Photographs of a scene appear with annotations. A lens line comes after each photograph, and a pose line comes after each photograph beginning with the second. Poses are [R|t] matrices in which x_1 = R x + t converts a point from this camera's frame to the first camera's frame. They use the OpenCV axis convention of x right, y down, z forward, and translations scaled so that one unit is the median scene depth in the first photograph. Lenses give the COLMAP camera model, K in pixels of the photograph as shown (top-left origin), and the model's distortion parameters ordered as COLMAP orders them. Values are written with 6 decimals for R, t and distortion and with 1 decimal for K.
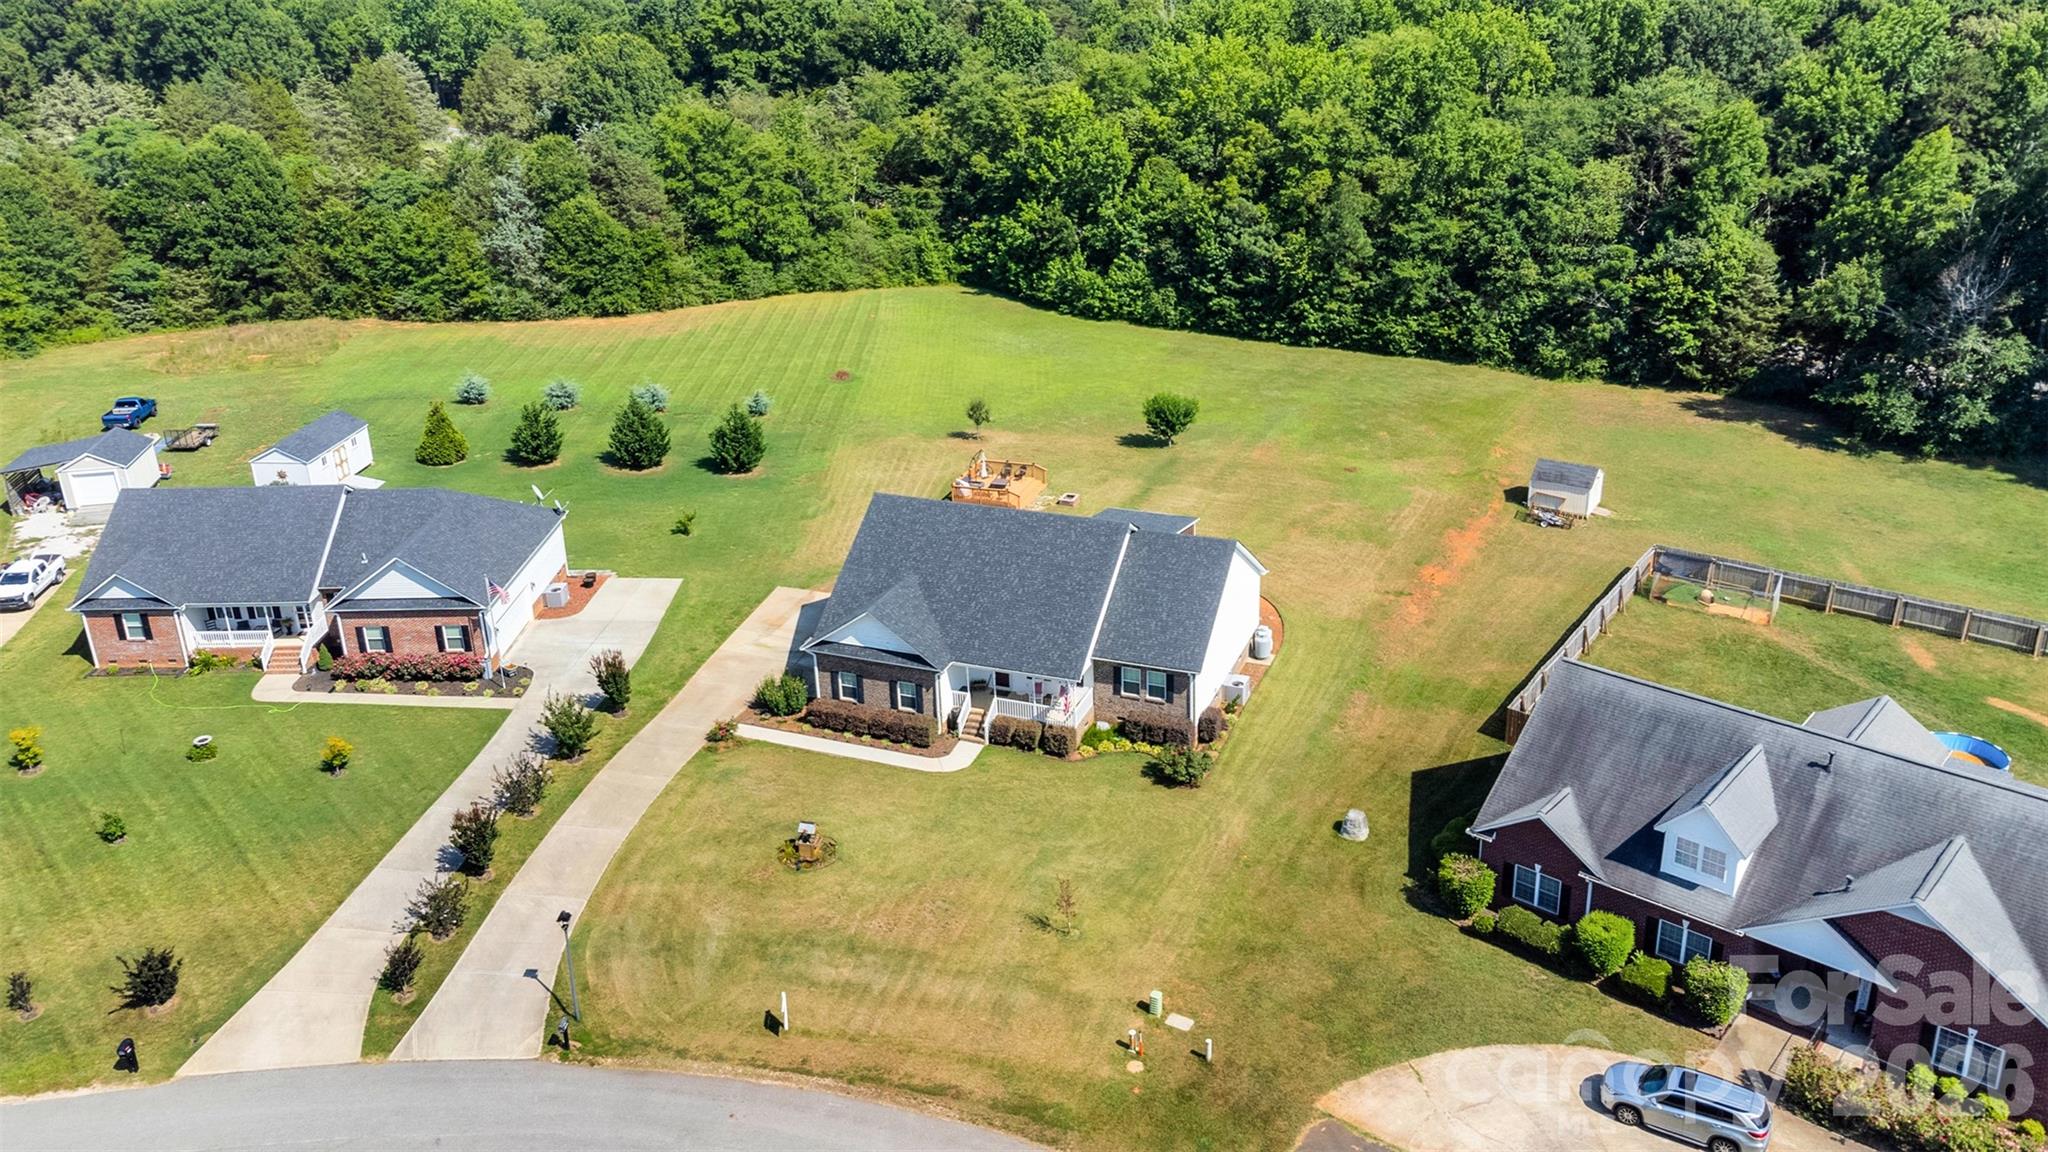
lens RADIAL K [[1617.0, 0, 1023.8], [0, 1617.0, 531.3], [0, 0, 1]] dist [0.029039, 0.001806]
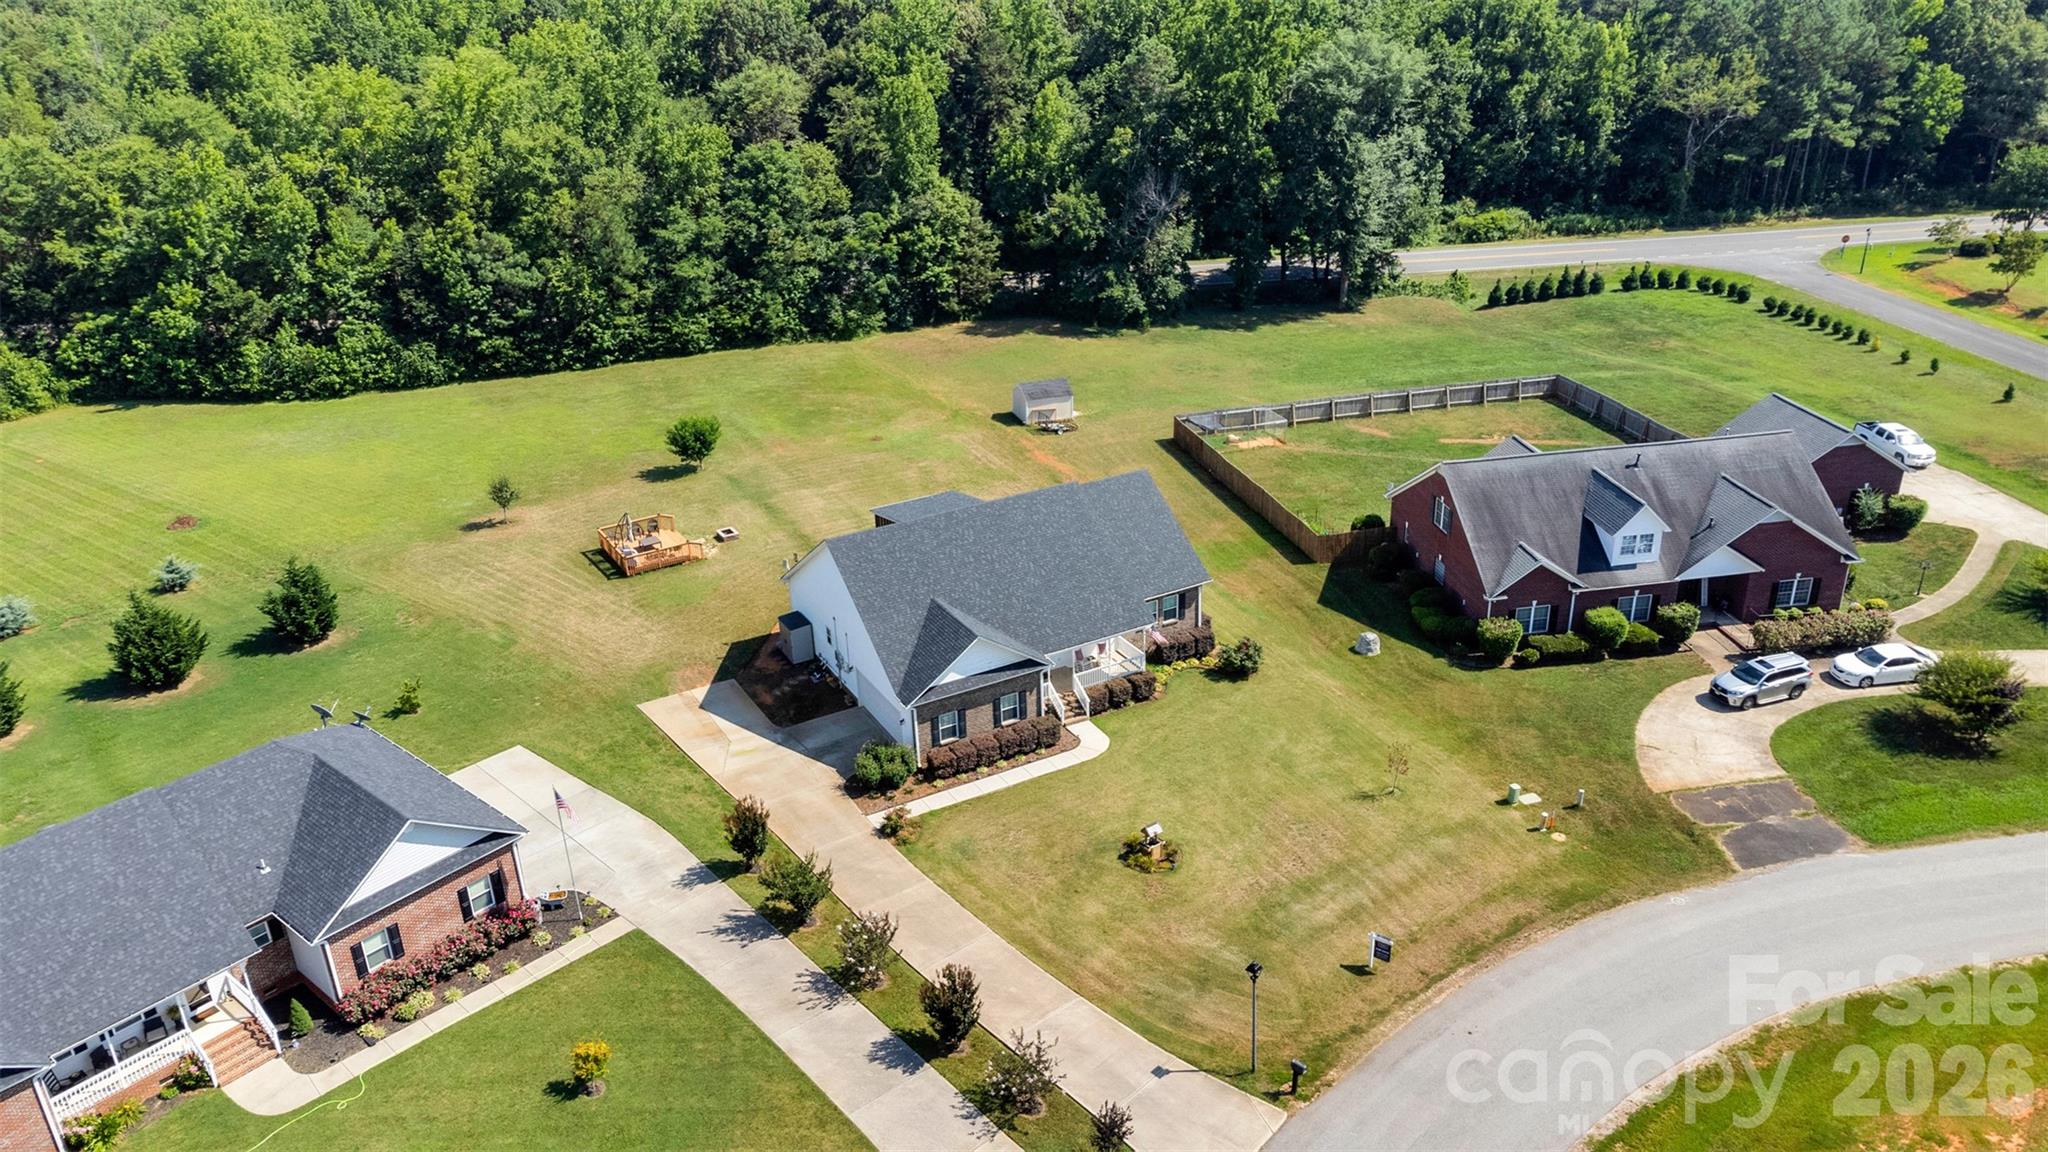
lens RADIAL K [[1504.9, 0, 1017.1], [0, 1504.9, 587.1], [0, 0, 1]] dist [0.030437, 0.025352]
pose [[0.633180, -0.322498, 0.703618, -0.378996], [0.300259, 0.940216, 0.160741, -0.062028], [-0.713392, 0.109489, 0.692159, 0.196646]]
